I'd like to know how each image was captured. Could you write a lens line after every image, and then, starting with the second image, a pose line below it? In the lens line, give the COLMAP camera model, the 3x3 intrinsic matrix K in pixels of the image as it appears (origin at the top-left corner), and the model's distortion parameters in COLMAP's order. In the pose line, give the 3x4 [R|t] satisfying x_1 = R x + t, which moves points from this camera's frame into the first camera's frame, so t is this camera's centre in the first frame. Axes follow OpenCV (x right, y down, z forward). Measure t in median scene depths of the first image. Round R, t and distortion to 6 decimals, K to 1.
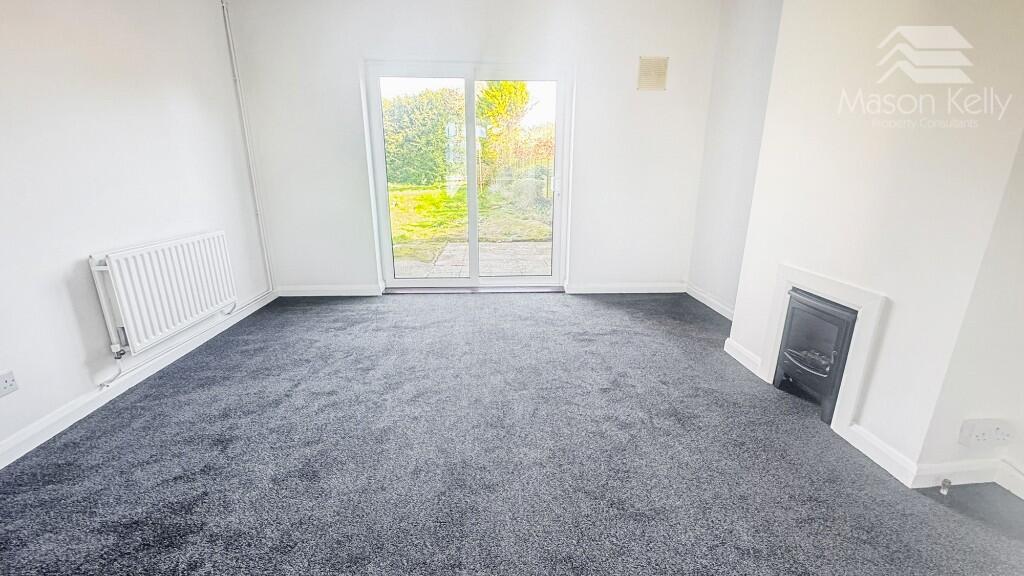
lens RADIAL K [[421.9, 0, 512.0], [0, 421.9, 288.0], [0, 0, 1]] dist [0.000183, -0.000023]
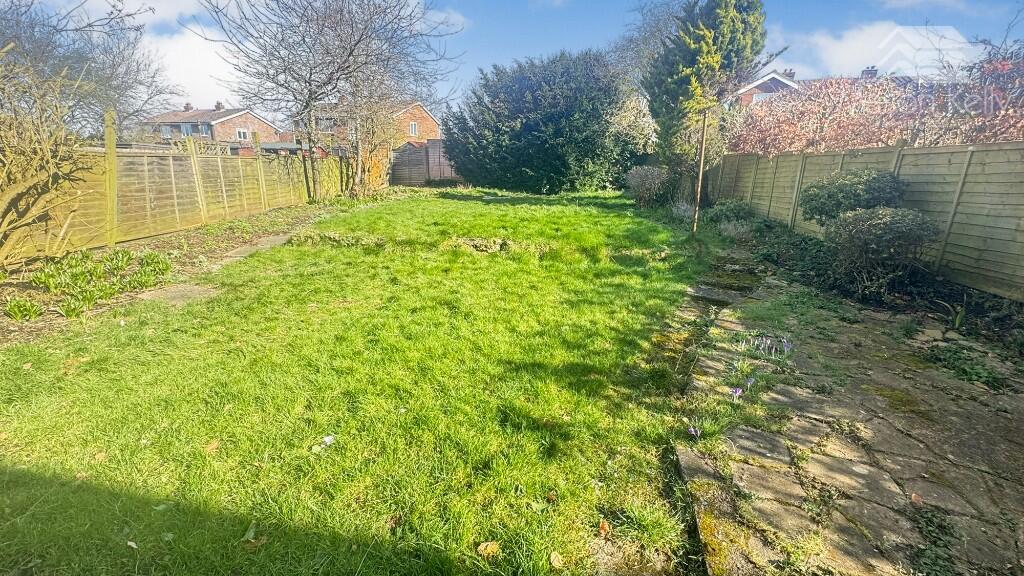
lens RADIAL K [[421.9, 0, 512.0], [0, 421.9, 288.0], [0, 0, 1]] dist [0.000183, -0.000023]
pose [[0.970022, 0.091332, -0.225203, -0.094822], [-0.092538, 0.995695, 0.005217, -0.093851], [0.224710, 0.015780, 0.974298, 0.332430]]
